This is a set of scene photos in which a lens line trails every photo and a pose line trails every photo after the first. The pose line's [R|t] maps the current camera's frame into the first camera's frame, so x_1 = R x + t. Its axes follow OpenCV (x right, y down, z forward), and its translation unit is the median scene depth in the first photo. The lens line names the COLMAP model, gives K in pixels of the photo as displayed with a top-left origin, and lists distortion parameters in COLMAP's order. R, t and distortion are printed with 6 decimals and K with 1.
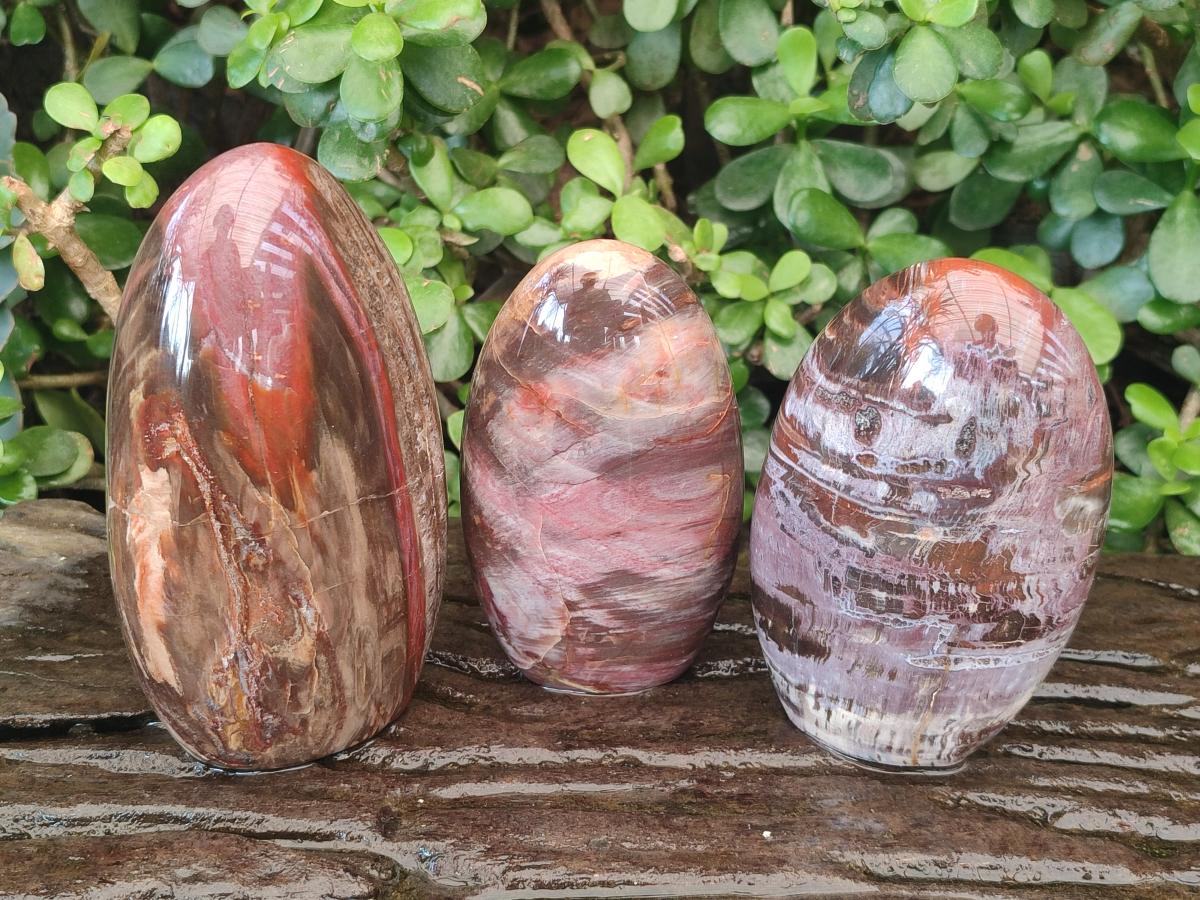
lens RADIAL K [[1780.2, 0, 598.6], [0, 1780.2, 442.7], [0, 0, 1]] dist [0.356693, -2.539858]
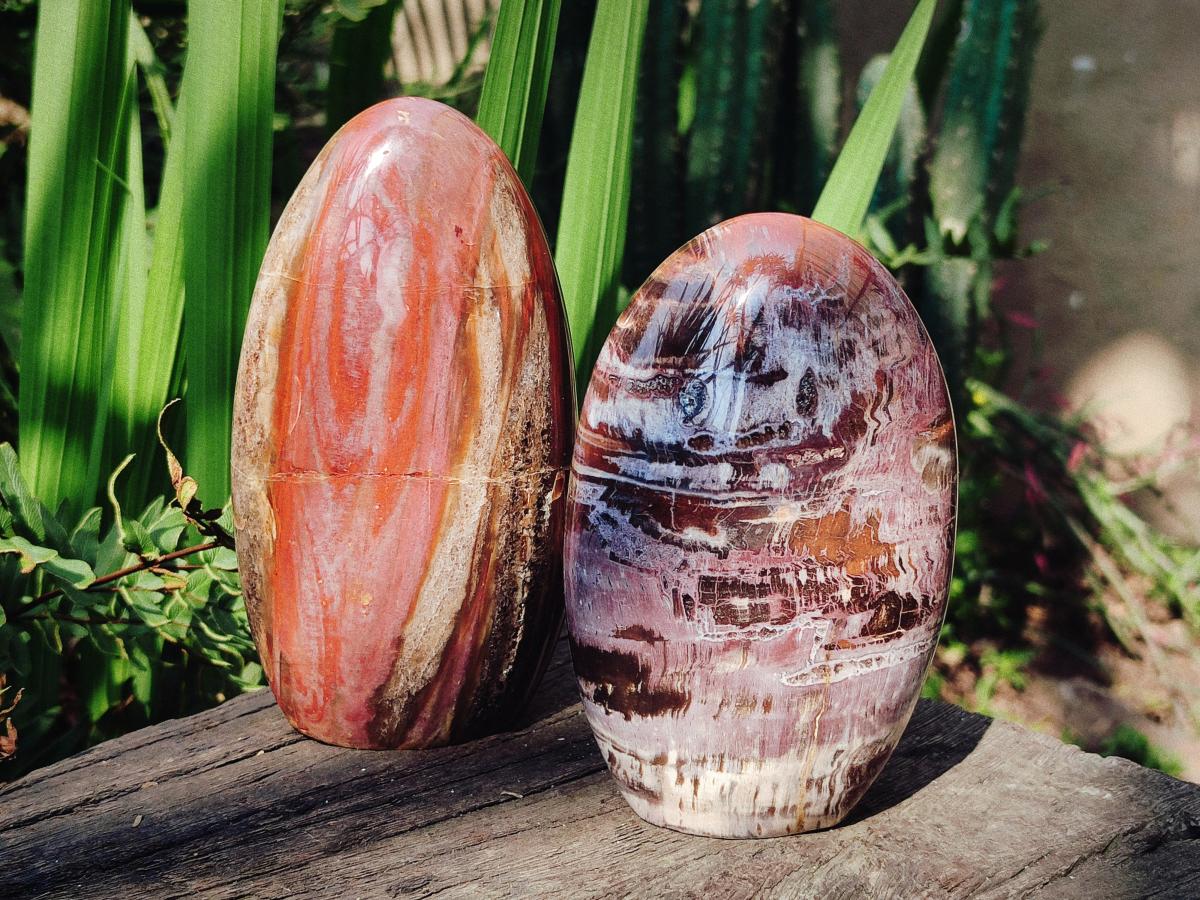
lens RADIAL K [[1780.2, 0, 598.6], [0, 1780.2, 442.7], [0, 0, 1]] dist [0.356693, -2.539858]
pose [[0.951882, -0.136333, 0.274471, -0.135019], [0.200100, 0.954829, -0.219685, 0.188256], [-0.232123, 0.264035, 0.936165, 0.194633]]
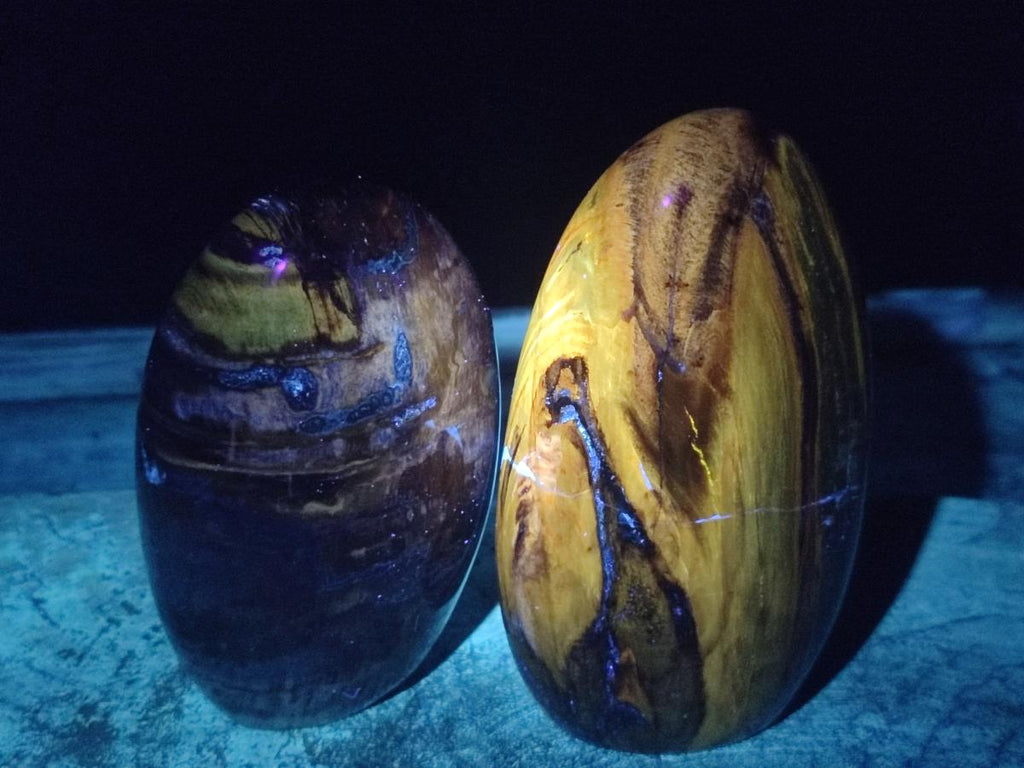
lens RADIAL K [[1519.1, 0, 510.8], [0, 1519.1, 377.8], [0, 0, 1]] dist [0.356693, -2.539858]
pose [[0.648949, -0.406784, 0.642956, -0.261876], [0.366231, 0.907738, 0.204661, -0.129318], [-0.666889, 0.102656, 0.738052, 0.366935]]
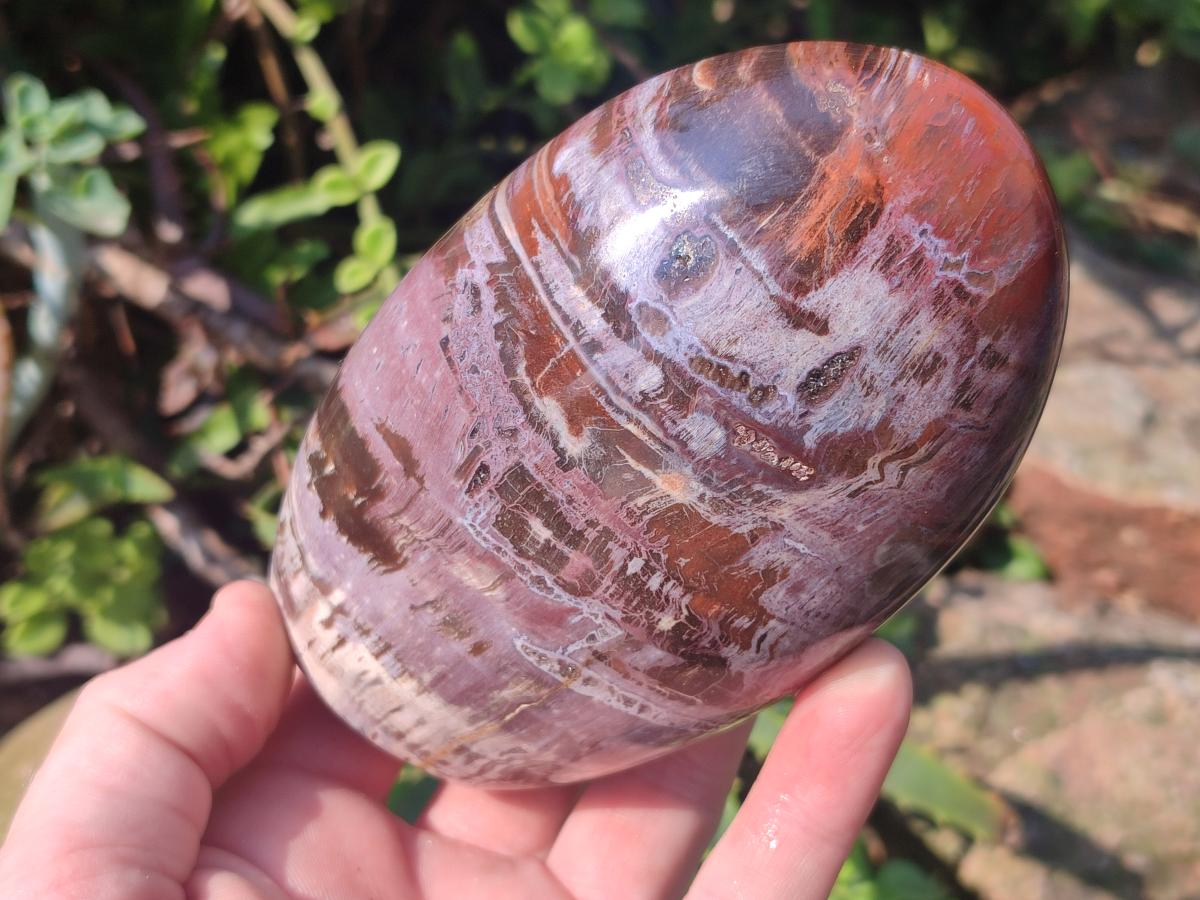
lens RADIAL K [[1780.2, 0, 598.6], [0, 1780.2, 442.7], [0, 0, 1]] dist [0.356693, -2.539858]
pose [[0.829471, 0.457668, 0.320184, -0.021891], [-0.499473, 0.864356, 0.058436, 0.018552], [-0.250009, -0.208395, 0.945551, 0.472065]]
